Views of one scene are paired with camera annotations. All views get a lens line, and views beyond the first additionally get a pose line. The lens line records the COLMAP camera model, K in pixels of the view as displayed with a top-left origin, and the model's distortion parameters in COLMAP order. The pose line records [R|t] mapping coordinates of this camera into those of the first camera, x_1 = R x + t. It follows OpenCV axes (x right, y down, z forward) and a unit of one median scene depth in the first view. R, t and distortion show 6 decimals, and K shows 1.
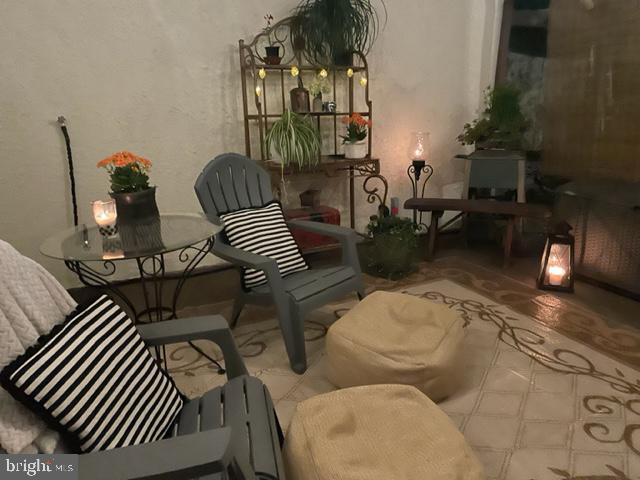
lens RADIAL K [[481.7, 0, 318.6], [0, 481.7, 243.4], [0, 0, 1]] dist [0.031400, -0.034281]
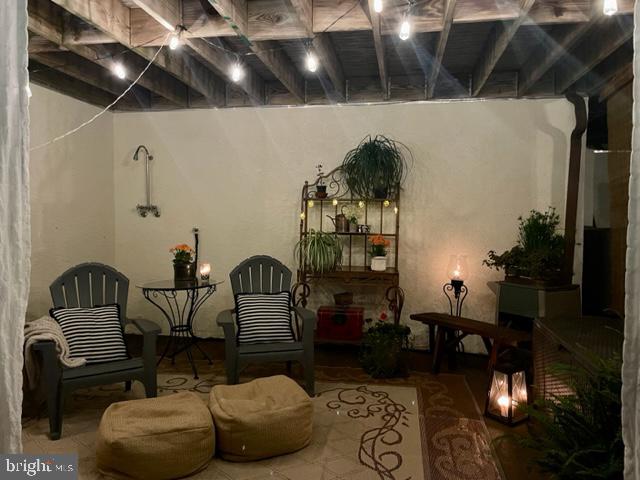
lens RADIAL K [[481.7, 0, 323.8], [0, 481.7, 234.6], [0, 0, 1]] dist [0.031400, -0.034281]
pose [[0.818775, 0.051255, -0.571822, 0.664542], [-0.189772, 0.964183, -0.185305, -0.015308], [0.541843, 0.260239, 0.799175, -0.061172]]
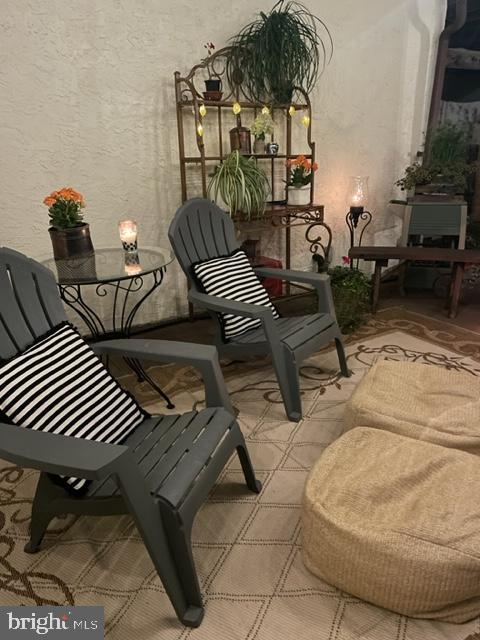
lens RADIAL K [[481.7, 0, 239.1], [0, 481.7, 325.4], [0, 0, 1]] dist [0.031400, -0.034281]
pose [[0.996302, -0.029061, 0.080855, -0.124559], [0.023609, 0.997434, 0.067585, -0.009523], [-0.082612, -0.065426, 0.994432, 0.063069]]
